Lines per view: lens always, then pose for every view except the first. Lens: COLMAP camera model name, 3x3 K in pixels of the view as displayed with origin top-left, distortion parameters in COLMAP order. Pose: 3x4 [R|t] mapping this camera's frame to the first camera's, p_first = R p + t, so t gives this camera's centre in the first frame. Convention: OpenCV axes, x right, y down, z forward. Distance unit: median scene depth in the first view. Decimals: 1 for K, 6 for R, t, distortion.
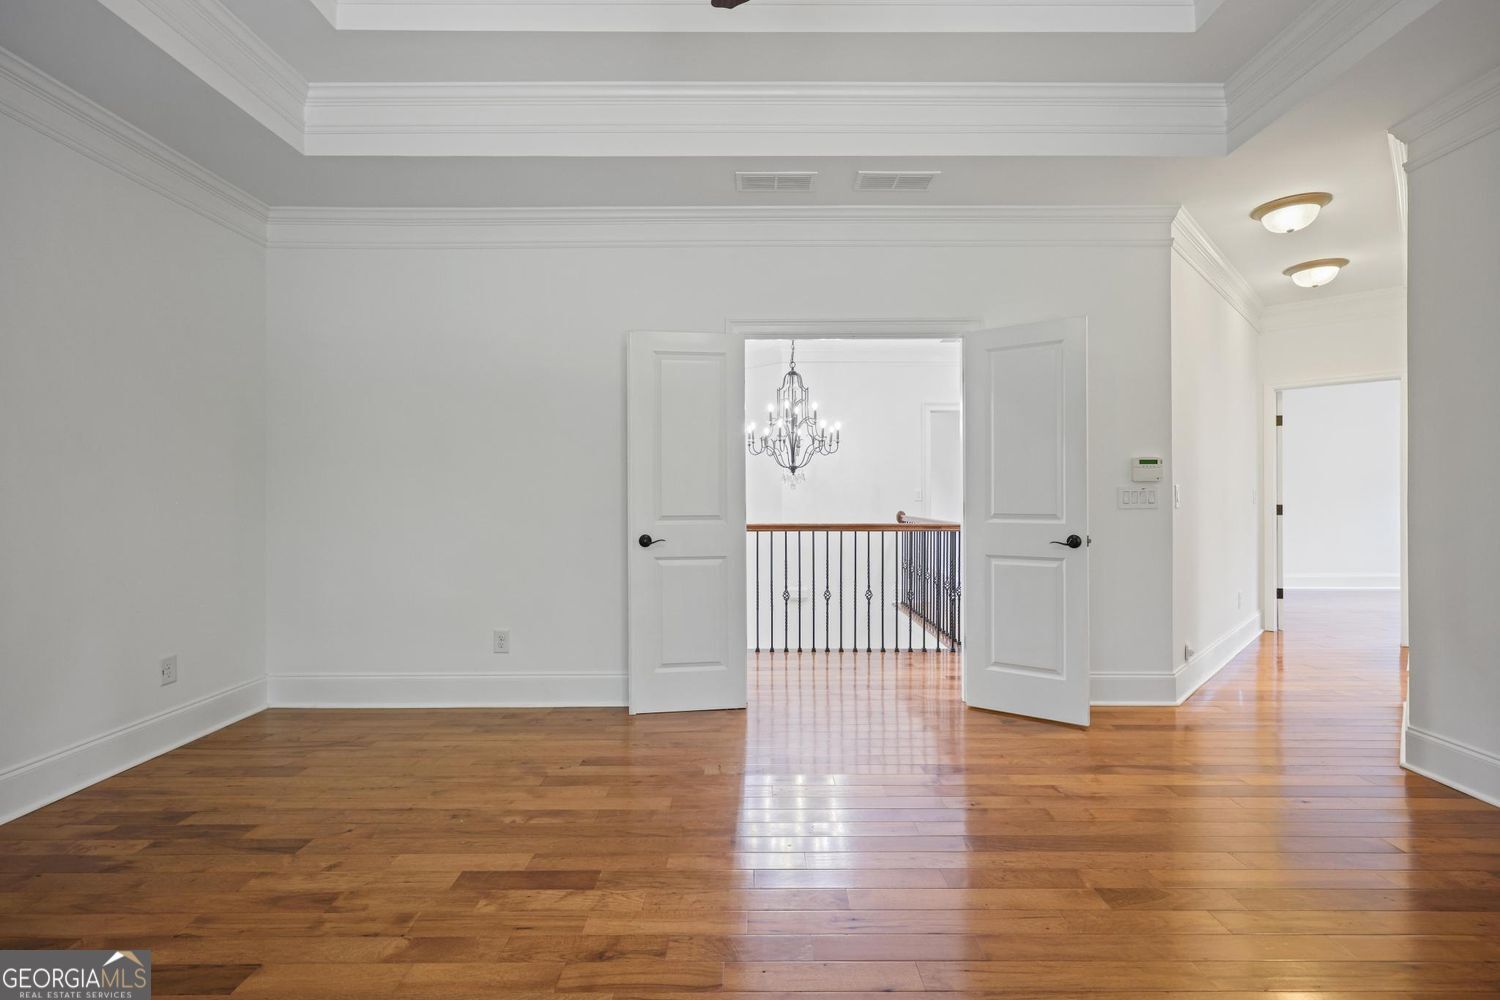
lens RADIAL K [[674.3, 0, 758.9], [0, 674.3, 498.7], [0, 0, 1]] dist [-0.003015, -0.000241]
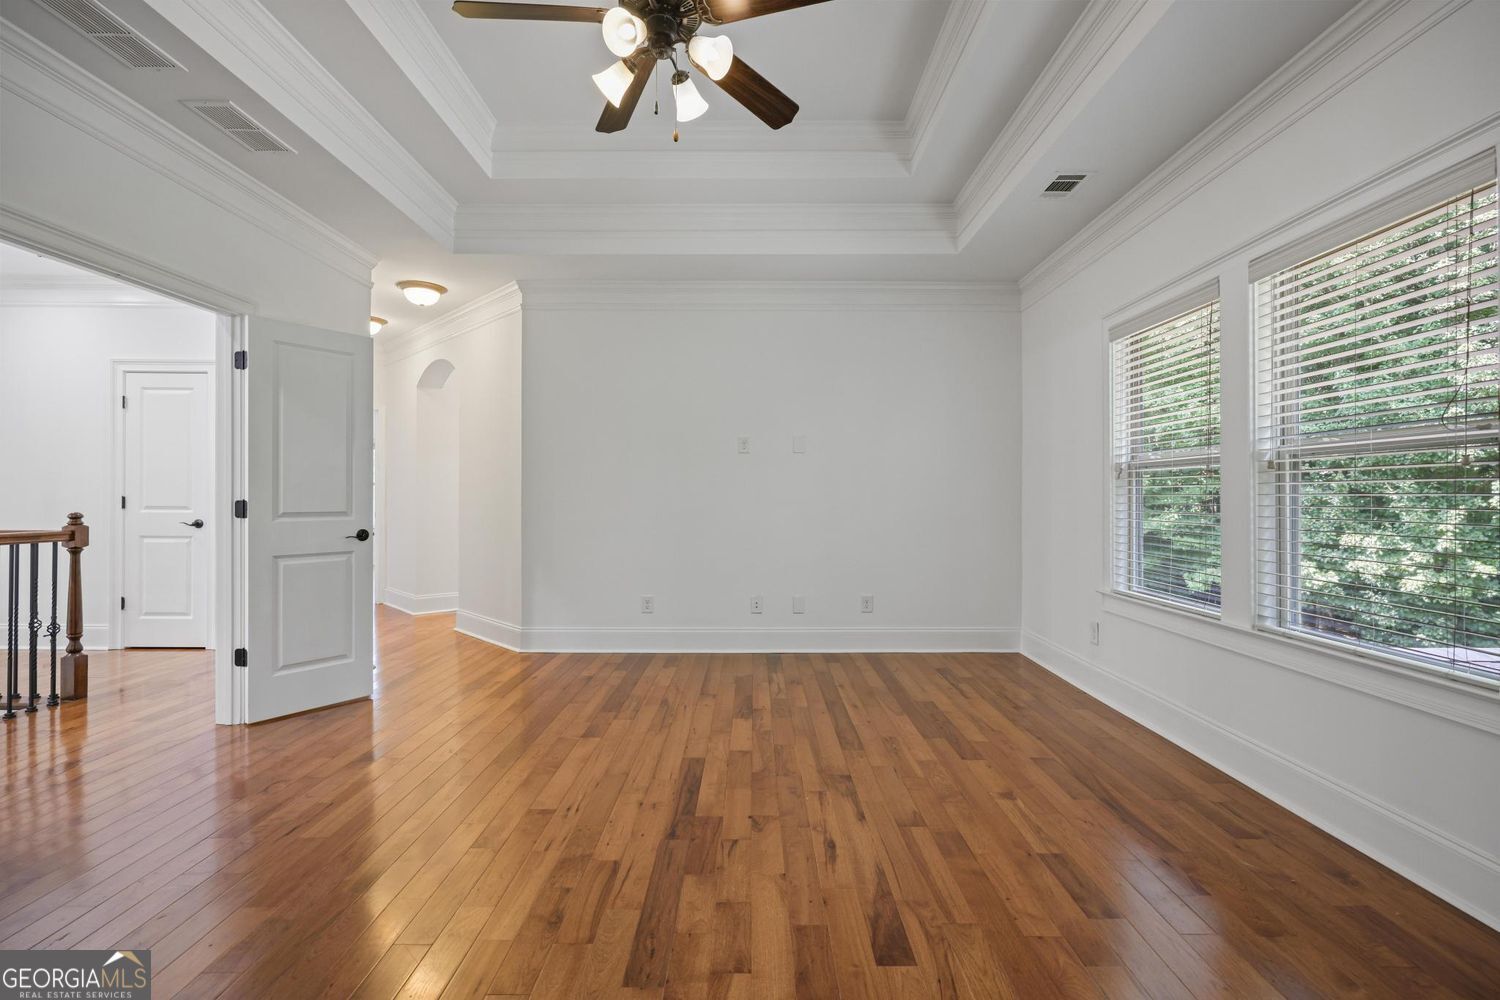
lens RADIAL K [[674.3, 0, 758.9], [0, 674.3, 498.7], [0, 0, 1]] dist [-0.003015, -0.000241]
pose [[-0.009470, -0.000566, 0.999955, -0.658029], [0.003661, 0.999993, 0.000601, 0.004252], [-0.999948, 0.003666, -0.009468, 0.344792]]
